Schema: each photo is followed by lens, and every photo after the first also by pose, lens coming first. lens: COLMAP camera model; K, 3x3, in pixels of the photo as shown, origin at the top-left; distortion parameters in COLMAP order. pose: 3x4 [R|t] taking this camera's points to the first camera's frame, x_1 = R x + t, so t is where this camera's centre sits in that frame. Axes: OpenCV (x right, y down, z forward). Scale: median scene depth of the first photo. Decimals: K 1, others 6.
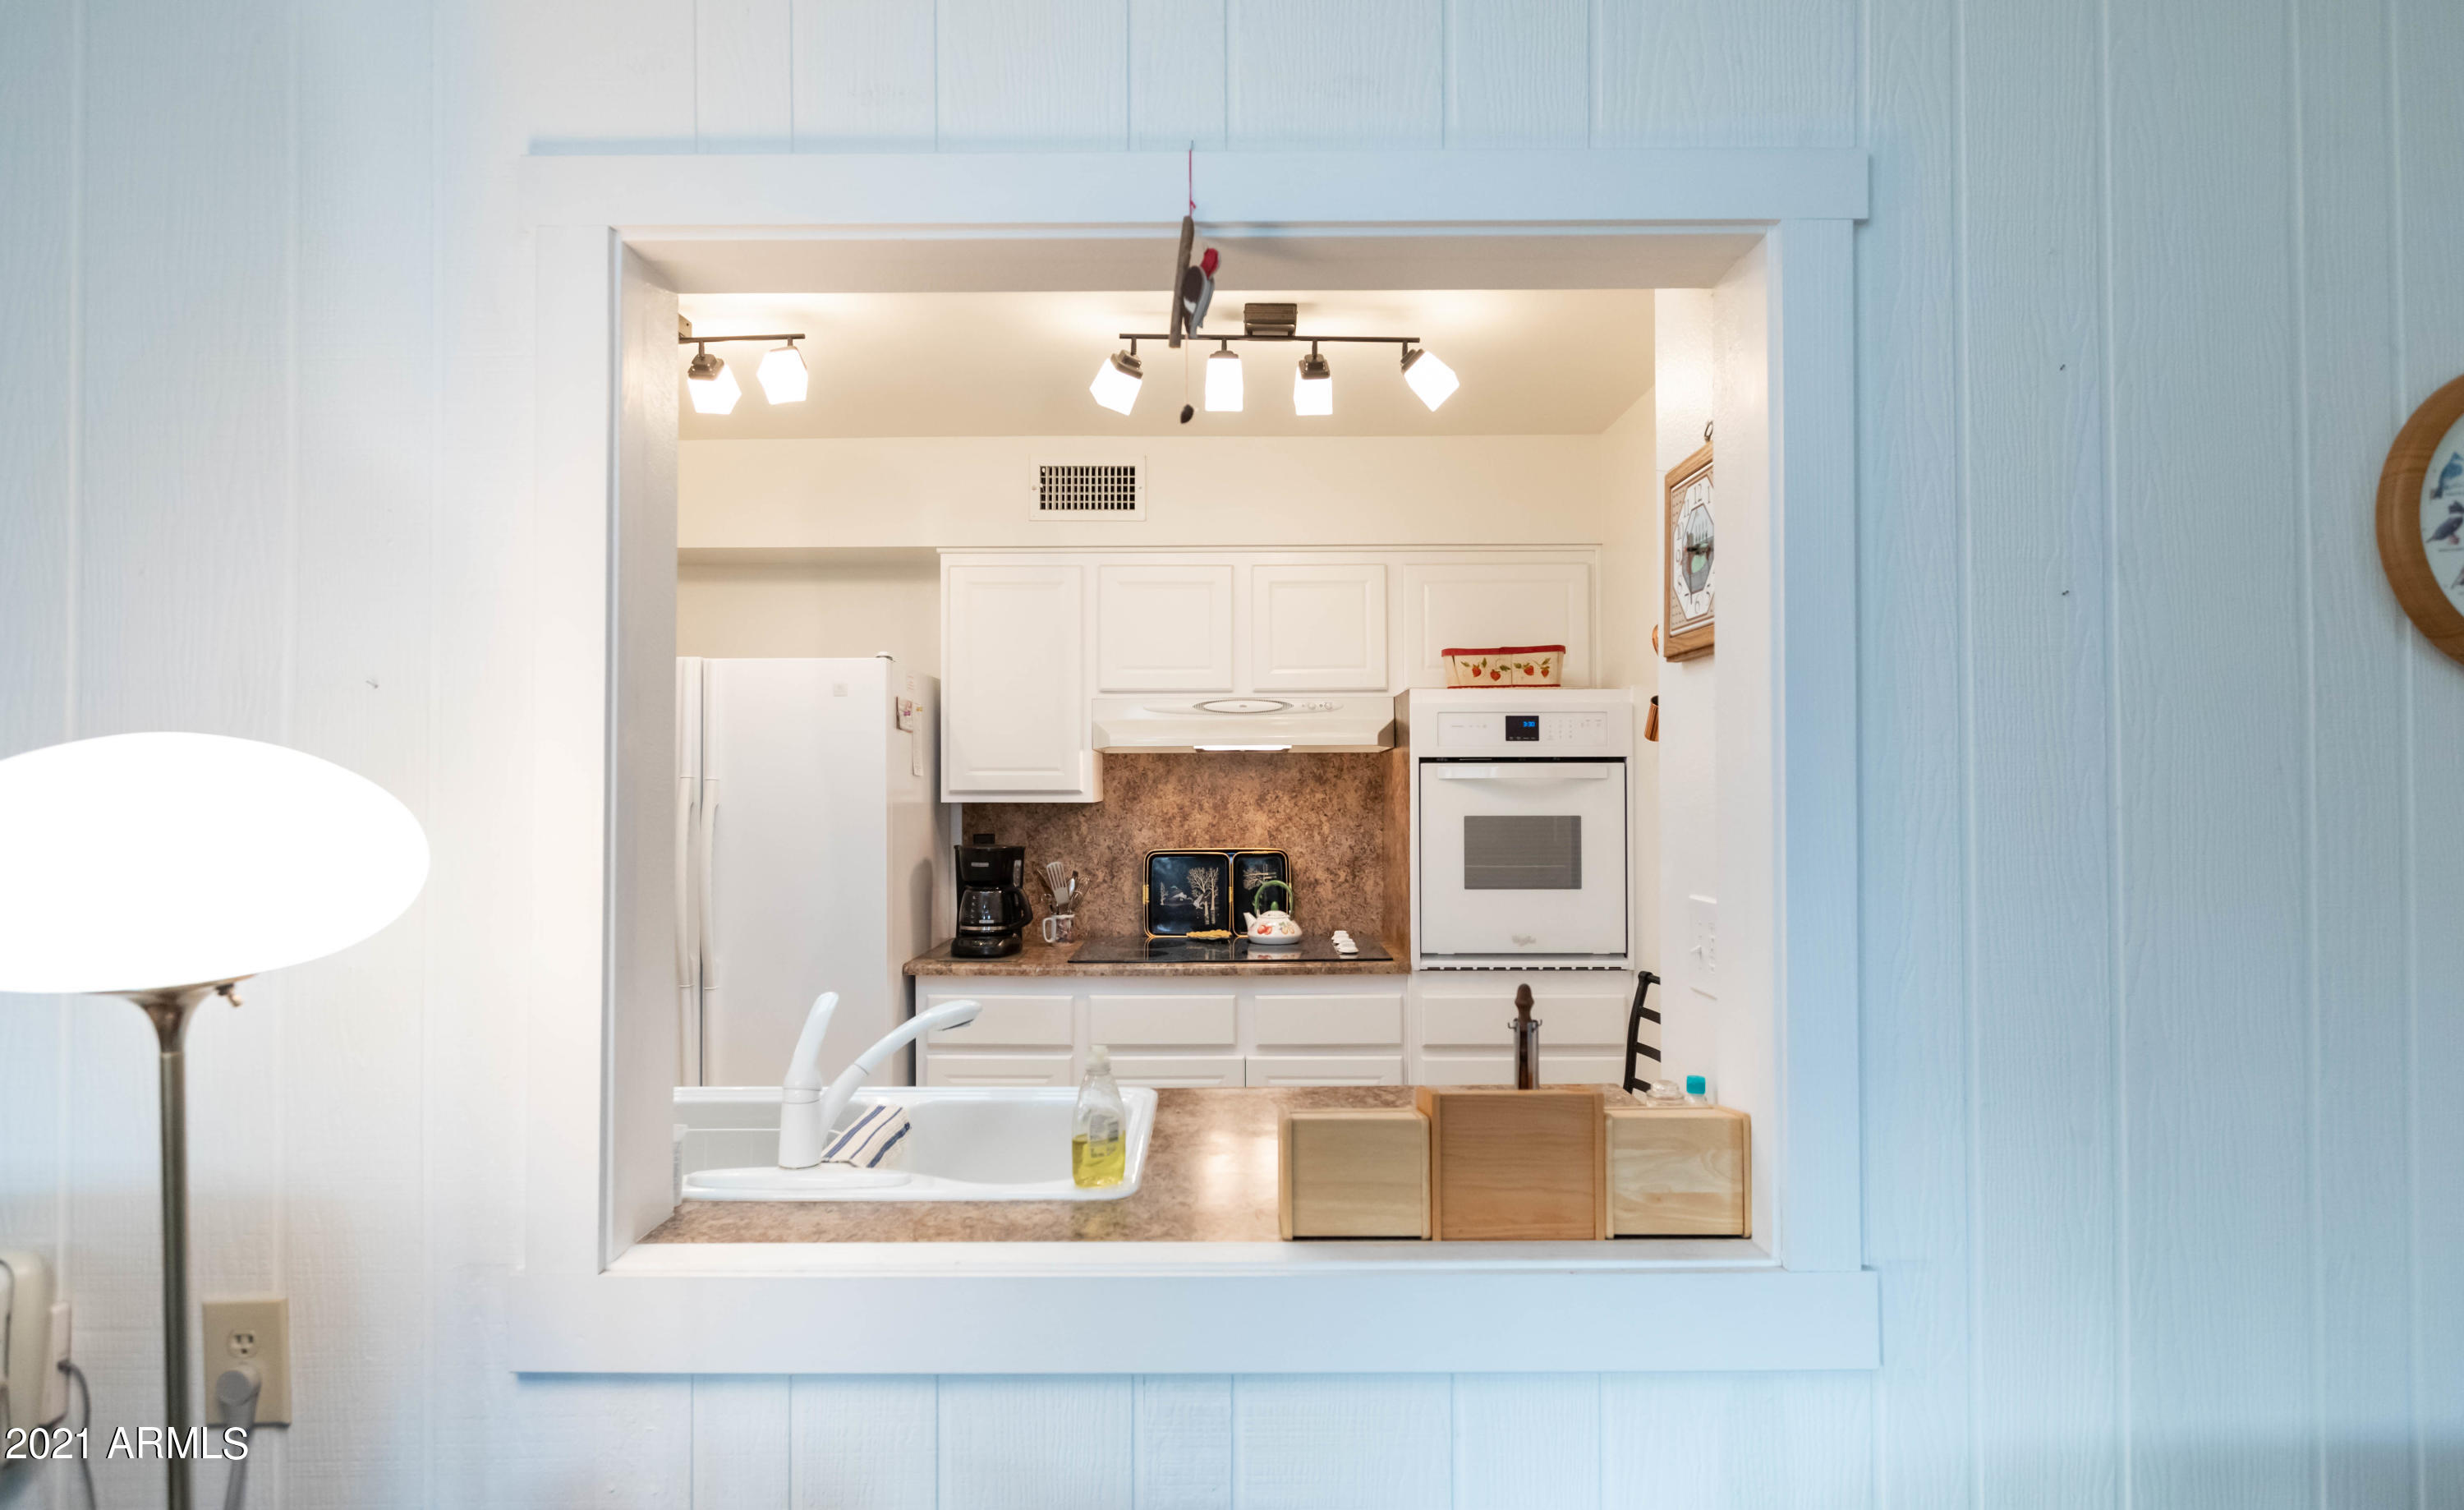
lens RADIAL K [[1279.8, 0, 1232.0], [0, 1279.8, 755.0], [0, 0, 1]] dist [0.000448, 0.000031]
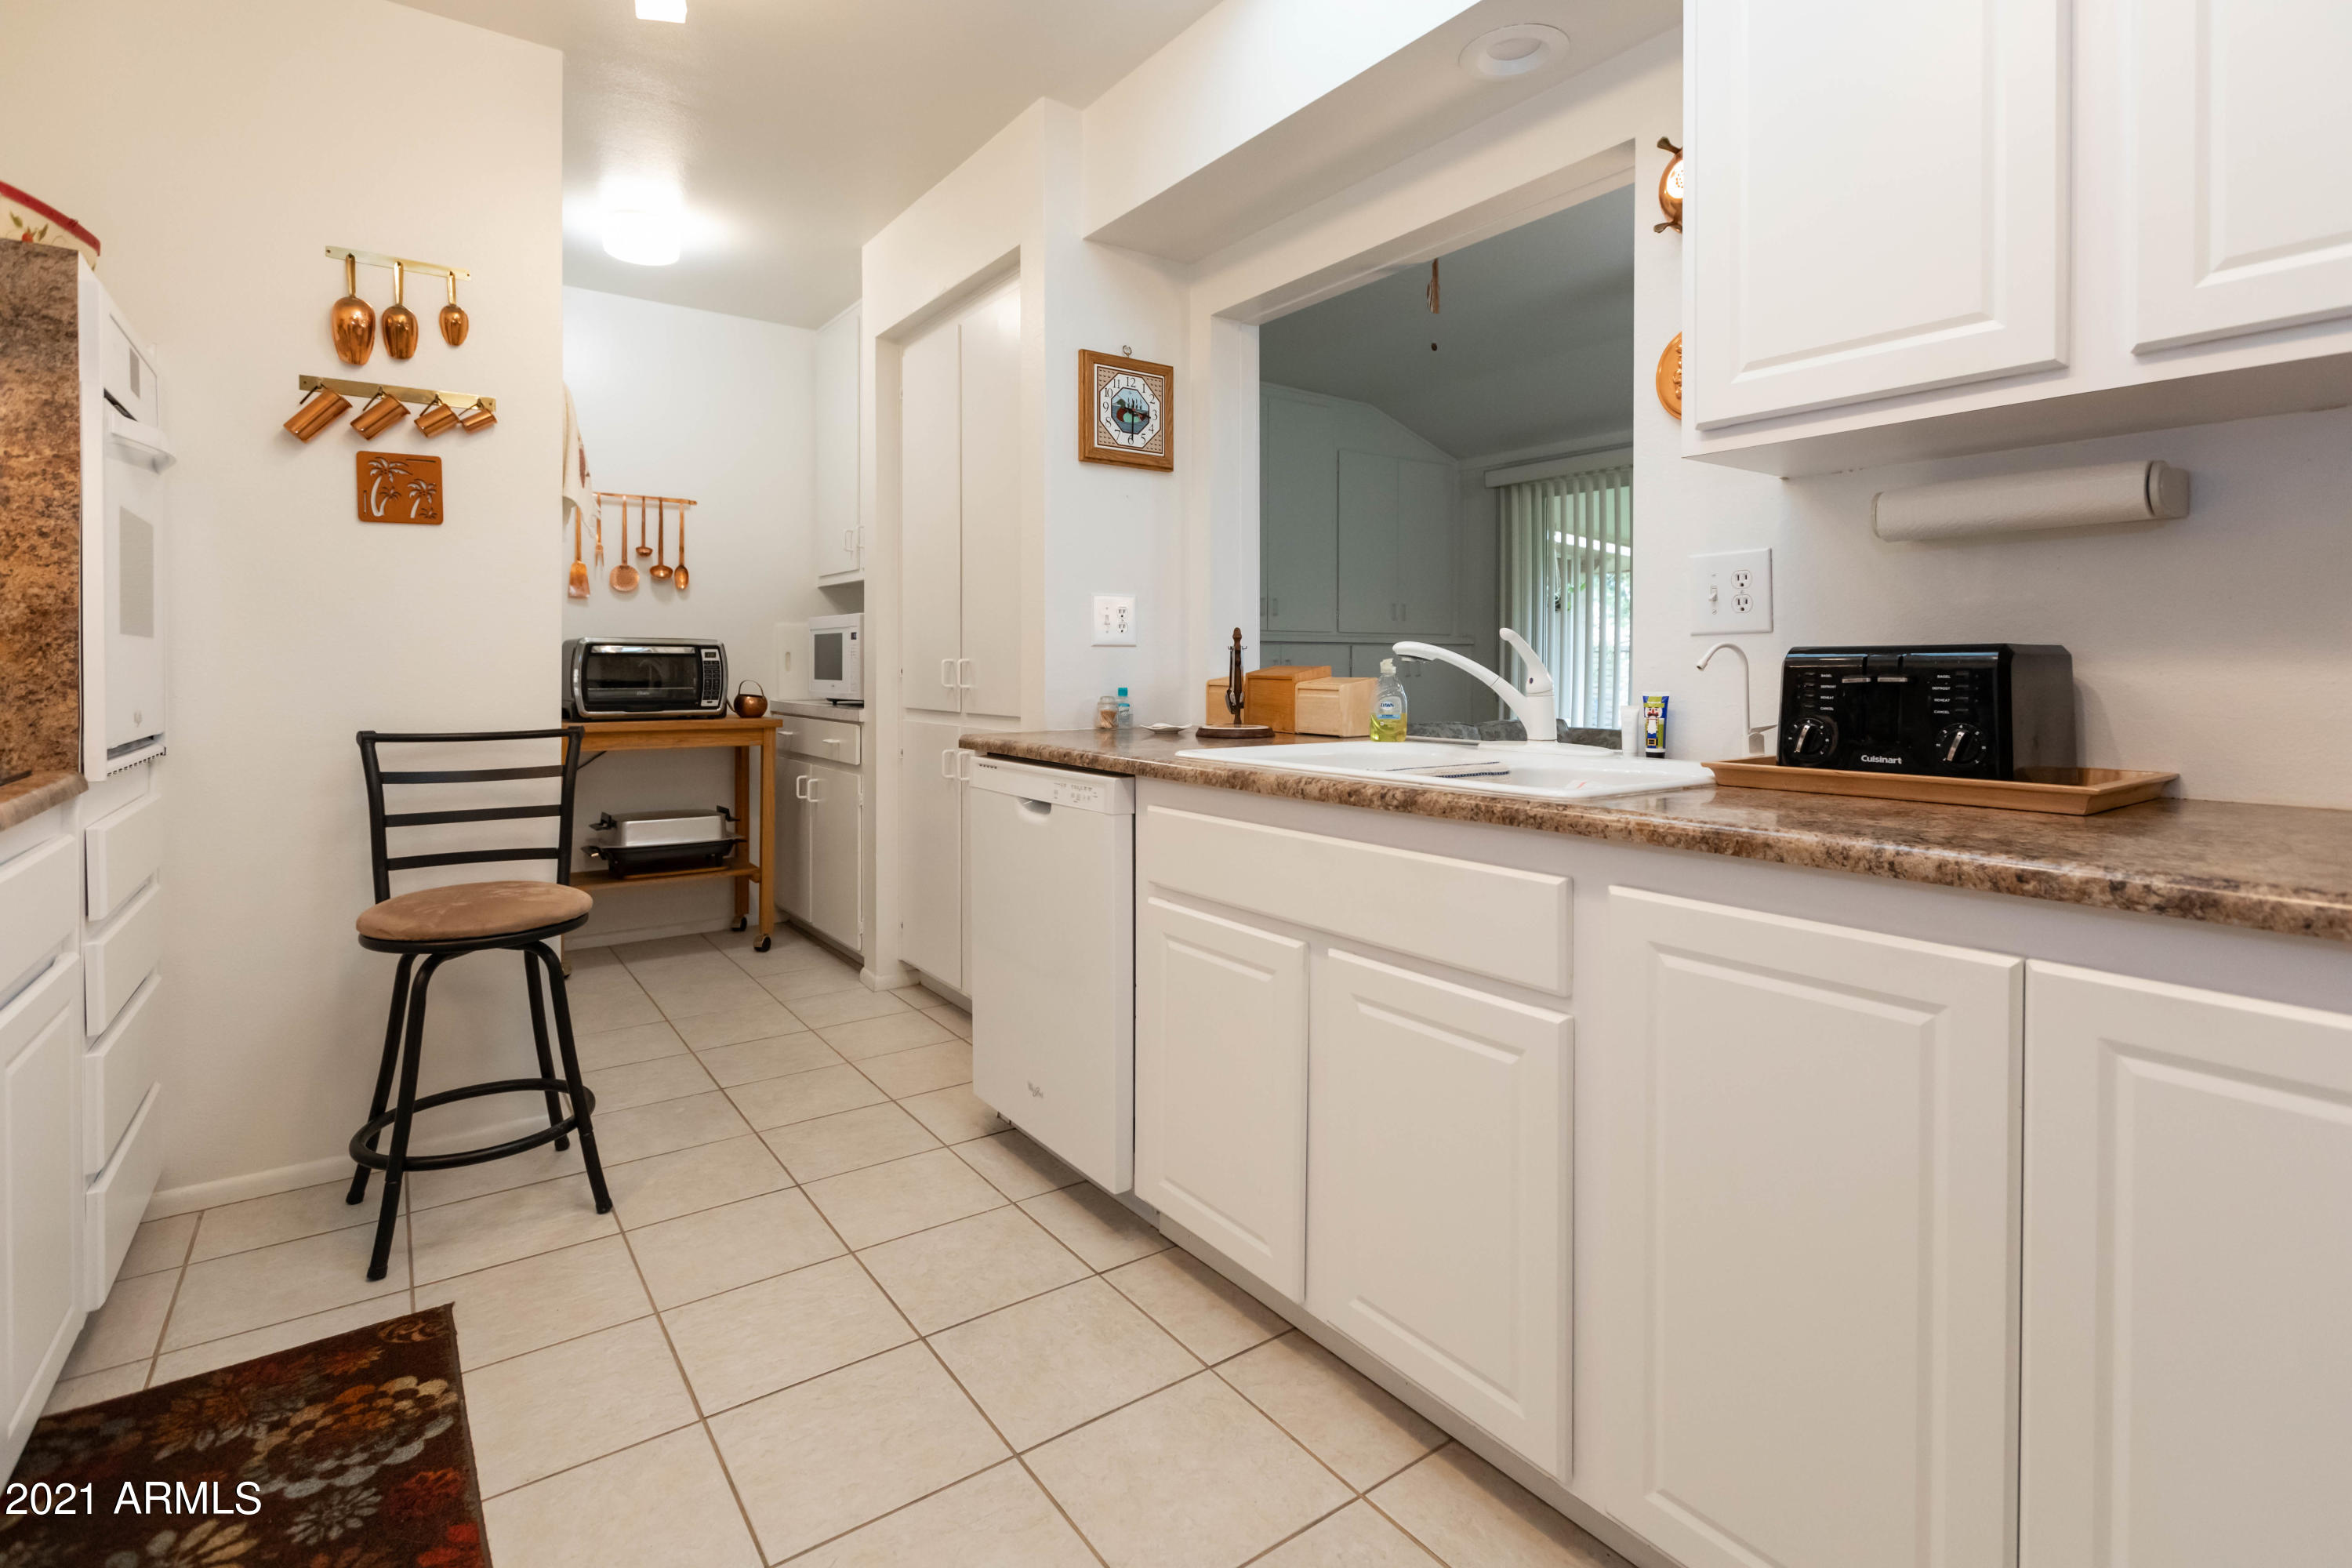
lens RADIAL K [[1110.2, 0, 1190.2], [0, 1110.2, 675.8], [0, 0, 1]] dist [0.000142, 0.000004]
pose [[-0.591016, -0.005323, 0.806642, -0.424549], [-0.020976, 0.999742, -0.008772, 0.099299], [-0.806387, -0.022104, -0.590975, 0.763376]]
